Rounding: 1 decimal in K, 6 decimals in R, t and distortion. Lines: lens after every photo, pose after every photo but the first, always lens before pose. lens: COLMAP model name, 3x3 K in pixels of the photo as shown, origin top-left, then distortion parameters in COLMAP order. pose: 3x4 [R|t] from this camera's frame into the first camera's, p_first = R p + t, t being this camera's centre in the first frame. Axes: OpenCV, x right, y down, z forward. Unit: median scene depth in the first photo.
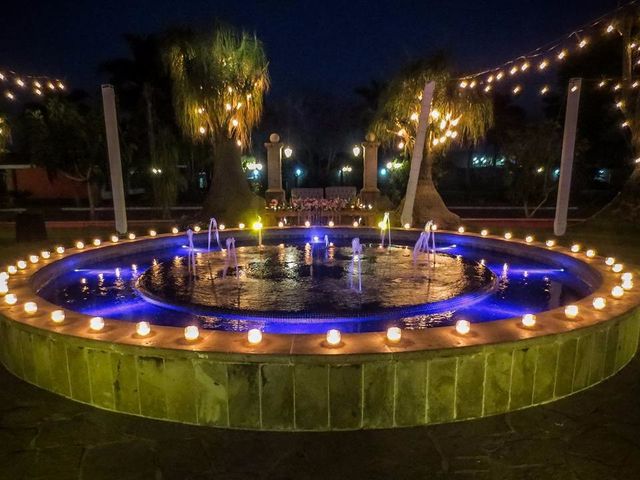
lens RADIAL K [[554.7, 0, 320.0], [0, 554.7, 240.0], [0, 0, 1]] dist [-0.082685, 0.003064]
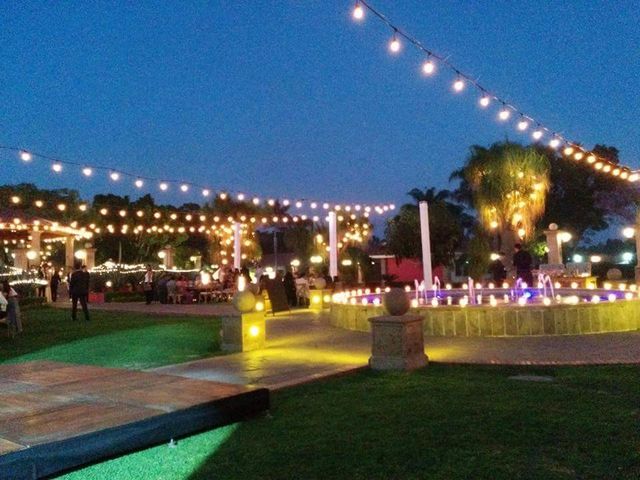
lens RADIAL K [[462.5, 0, 320.0], [0, 462.5, 240.0], [0, 0, 1]] dist [0.002332, 0.001918]
pose [[0.792875, -0.054467, -0.606946, 0.141559], [-0.044830, 0.988085, -0.147234, 0.028091], [0.607734, 0.143947, 0.780986, -0.161499]]
